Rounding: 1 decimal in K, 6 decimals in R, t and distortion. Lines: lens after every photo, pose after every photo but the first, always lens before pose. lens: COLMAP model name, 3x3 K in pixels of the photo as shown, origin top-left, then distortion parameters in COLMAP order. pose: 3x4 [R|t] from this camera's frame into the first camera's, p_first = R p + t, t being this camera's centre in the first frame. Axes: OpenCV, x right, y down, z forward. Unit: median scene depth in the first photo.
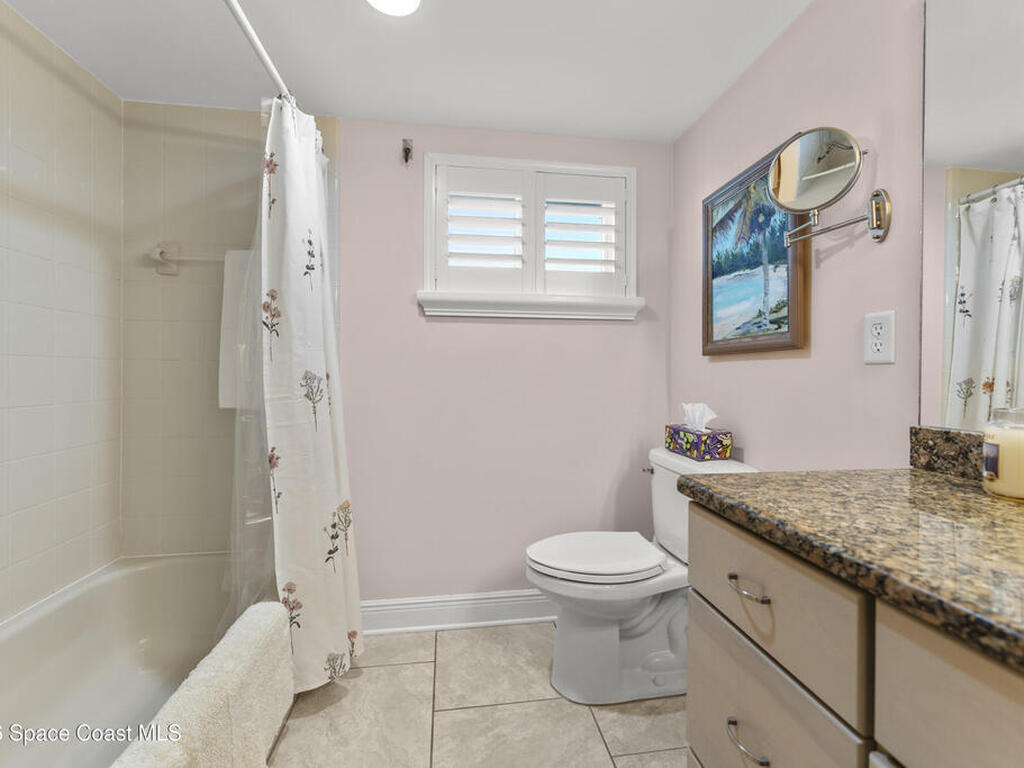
lens RADIAL K [[463.8, 0, 511.1], [0, 463.8, 376.1], [0, 0, 1]] dist [-0.002008, -0.000394]
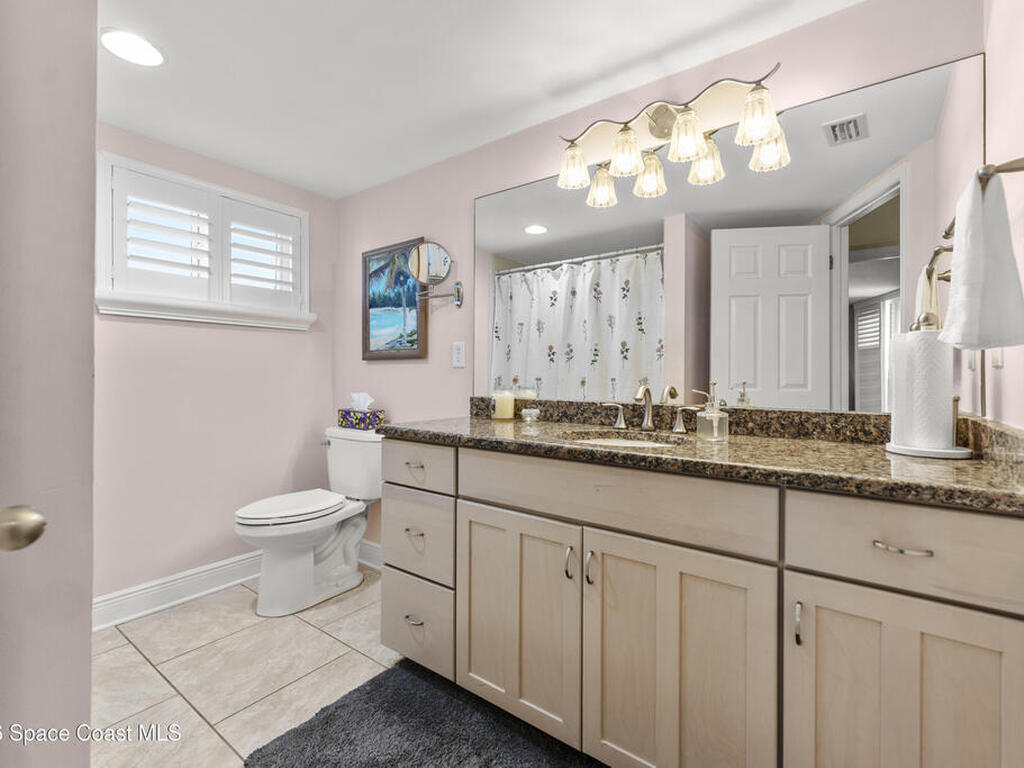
lens RADIAL K [[463.8, 0, 511.6], [0, 463.8, 378.0], [0, 0, 1]] dist [-0.002008, -0.000394]
pose [[0.706377, -0.005371, 0.707816, -0.325761], [0.002856, 0.999985, 0.004737, 0.006560], [-0.707830, -0.001325, 0.706381, -0.407219]]
